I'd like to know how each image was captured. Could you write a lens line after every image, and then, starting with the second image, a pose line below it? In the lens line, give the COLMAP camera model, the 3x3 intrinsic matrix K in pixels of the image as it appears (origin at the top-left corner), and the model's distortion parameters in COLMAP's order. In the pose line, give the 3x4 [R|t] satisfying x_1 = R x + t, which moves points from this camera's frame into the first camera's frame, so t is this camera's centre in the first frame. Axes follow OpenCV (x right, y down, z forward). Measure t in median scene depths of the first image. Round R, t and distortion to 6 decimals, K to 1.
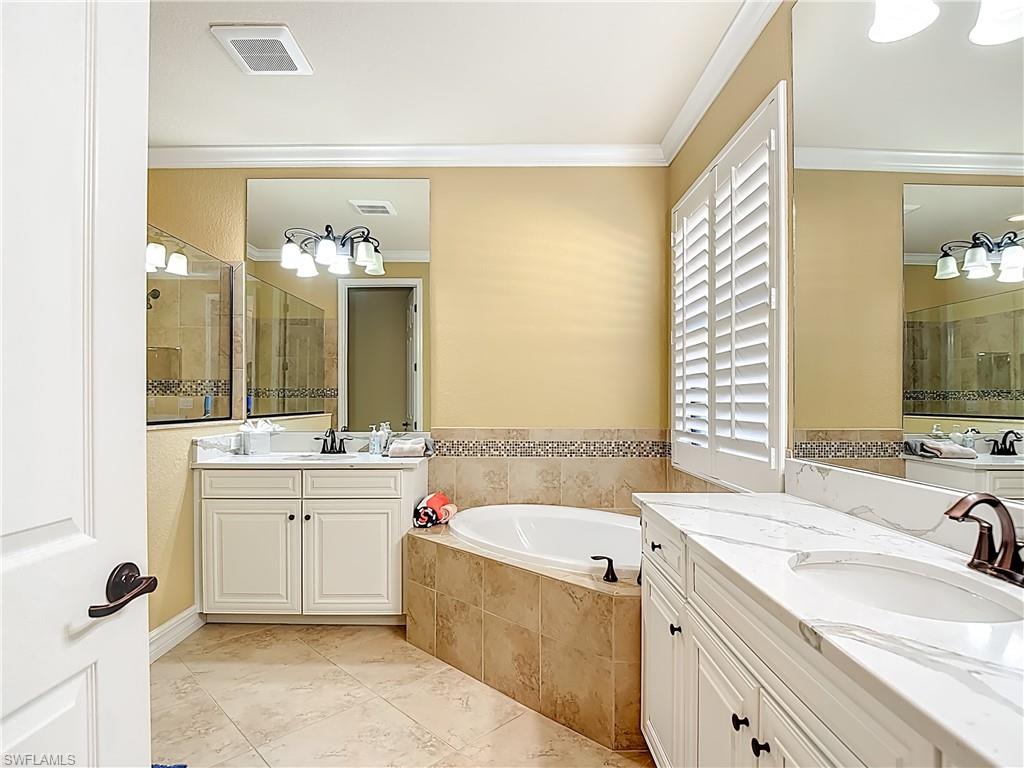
lens RADIAL K [[541.5, 0, 517.0], [0, 541.5, 394.2], [0, 0, 1]] dist [0.003460, -0.017580]
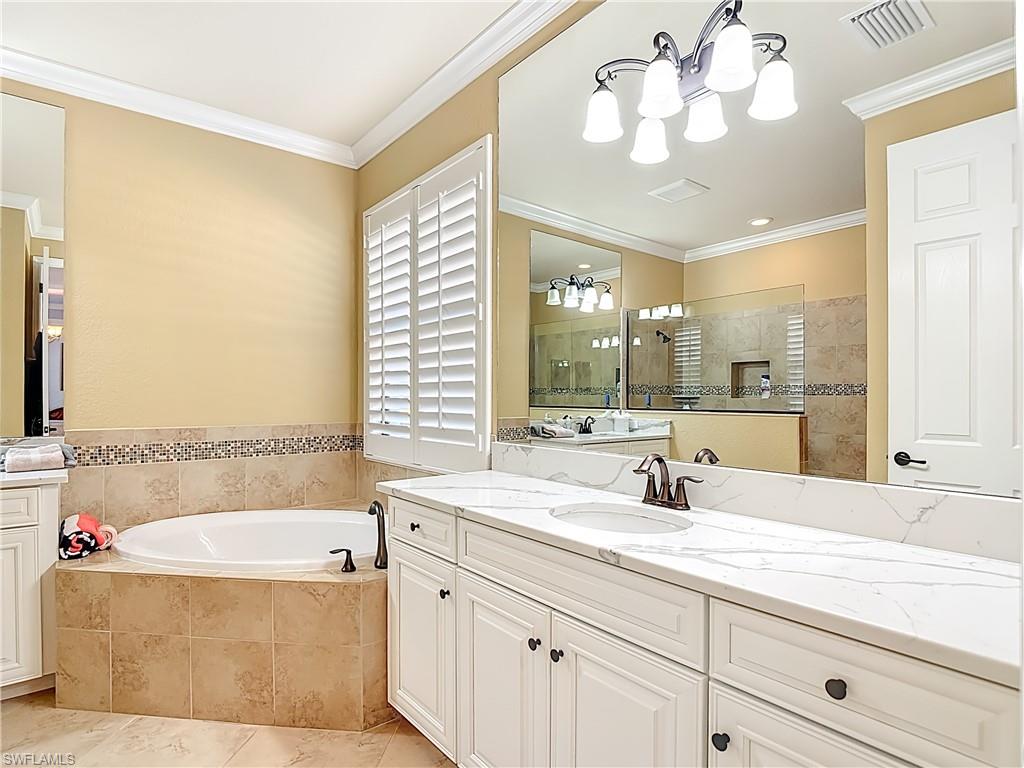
lens RADIAL K [[541.5, 0, 505.9], [0, 541.5, 389.6], [0, 0, 1]] dist [0.003460, -0.017580]
pose [[0.783950, 0.006258, 0.620792, -0.188254], [-0.006906, 0.999975, -0.001360, -0.000339], [-0.620785, -0.003221, 0.783974, 0.008497]]
